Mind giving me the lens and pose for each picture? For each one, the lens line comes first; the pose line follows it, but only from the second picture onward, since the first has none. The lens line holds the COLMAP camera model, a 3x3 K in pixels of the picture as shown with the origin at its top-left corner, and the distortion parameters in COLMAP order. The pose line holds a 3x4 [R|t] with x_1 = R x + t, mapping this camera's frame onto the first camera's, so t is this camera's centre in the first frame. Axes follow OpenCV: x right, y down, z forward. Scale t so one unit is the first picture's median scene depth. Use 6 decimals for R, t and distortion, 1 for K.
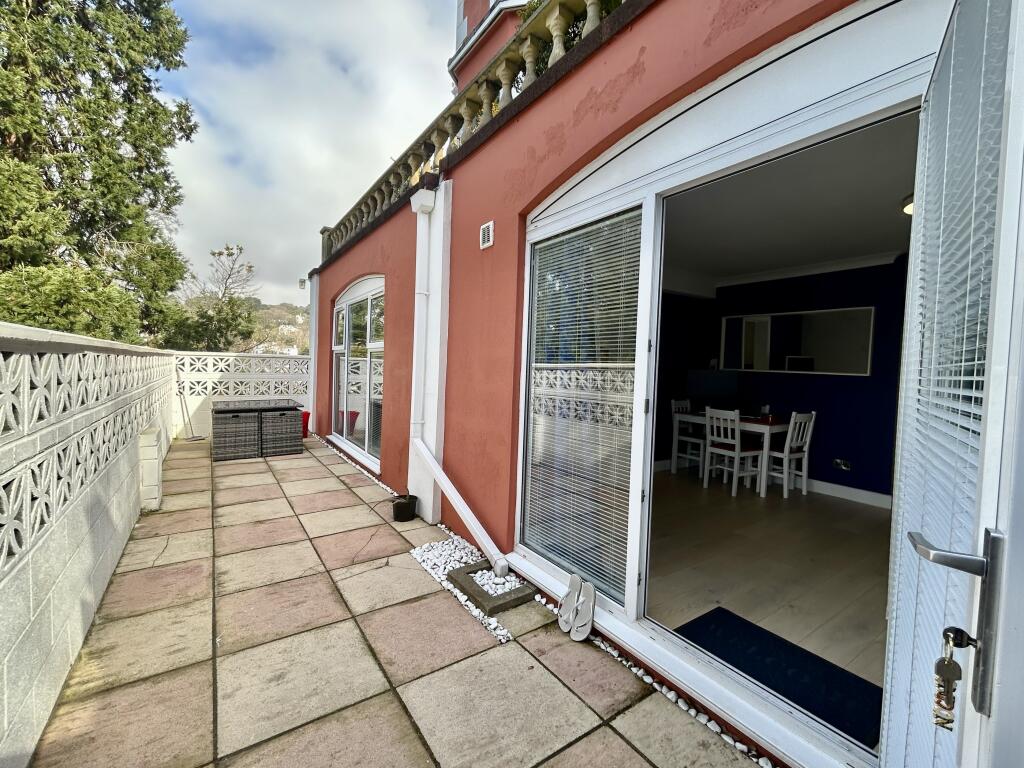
lens RADIAL K [[431.9, 0, 515.8], [0, 431.9, 385.0], [0, 0, 1]] dist [-0.003581, 0.001367]
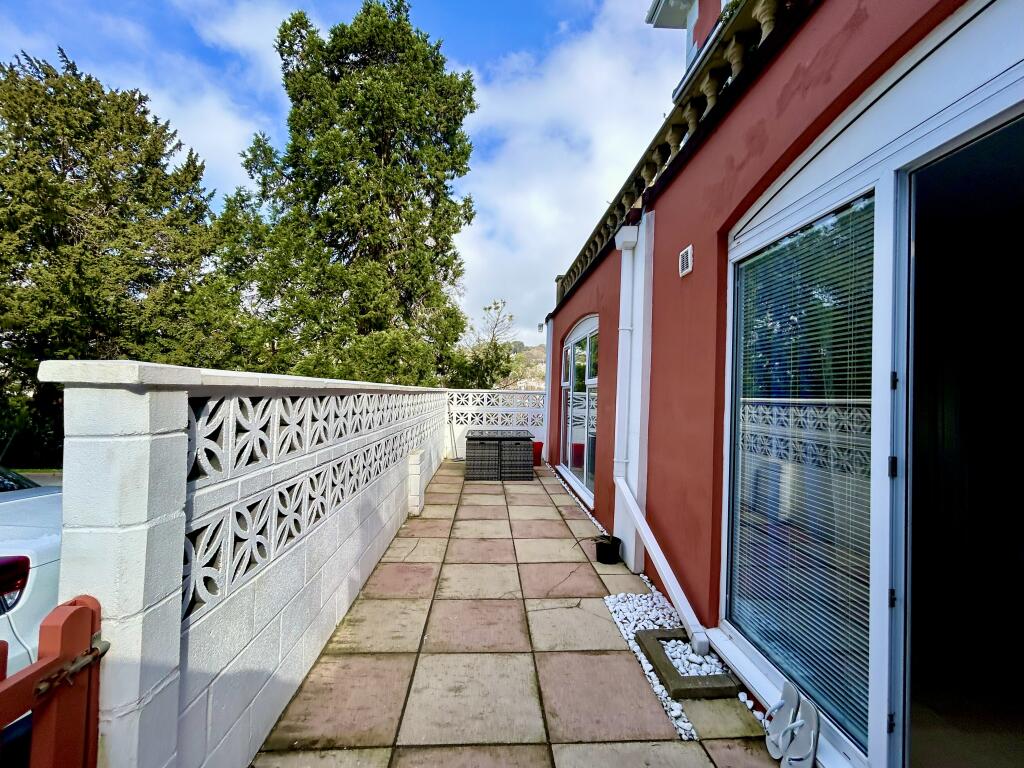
lens RADIAL K [[431.9, 0, 515.8], [0, 431.9, 385.0], [0, 0, 1]] dist [-0.003581, 0.001367]
pose [[0.853872, -0.016352, -0.520227, 0.097967], [-0.023780, 0.997237, -0.070377, -0.012553], [0.519940, 0.072464, 0.851123, 0.053380]]
